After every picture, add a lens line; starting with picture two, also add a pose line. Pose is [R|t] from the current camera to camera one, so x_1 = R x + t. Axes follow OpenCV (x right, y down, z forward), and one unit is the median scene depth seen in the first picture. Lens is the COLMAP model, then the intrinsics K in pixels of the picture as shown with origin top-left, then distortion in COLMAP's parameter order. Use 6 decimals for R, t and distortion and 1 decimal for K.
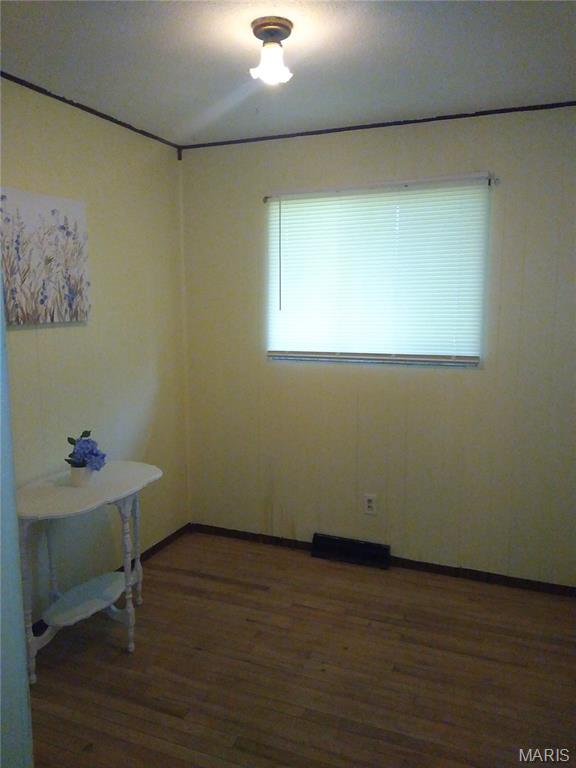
lens RADIAL K [[605.2, 0, 287.3], [0, 605.2, 385.6], [0, 0, 1]] dist [0.049618, -0.045593]
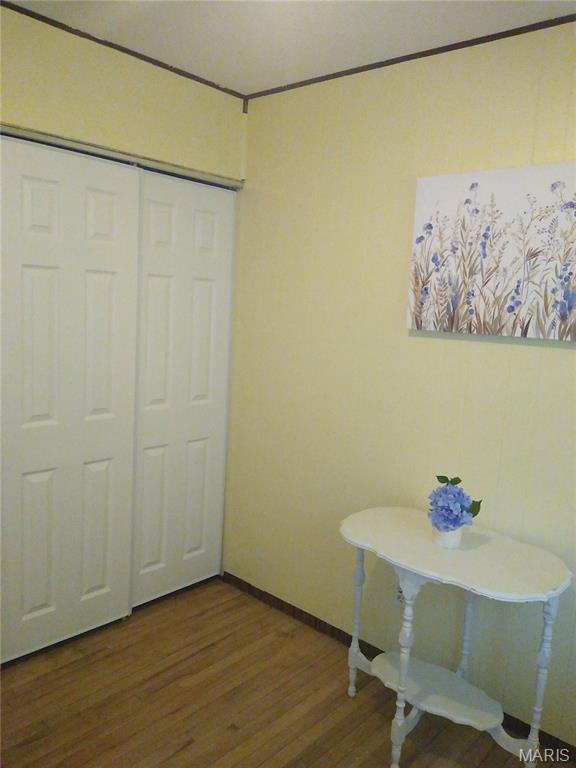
lens RADIAL K [[605.2, 0, 288.4], [0, 605.2, 380.7], [0, 0, 1]] dist [0.049618, -0.045593]
pose [[-0.321120, 0.119612, -0.939454, 0.426260], [-0.180530, 0.966070, 0.184709, -0.142354], [0.929672, 0.228914, -0.288631, 0.987707]]
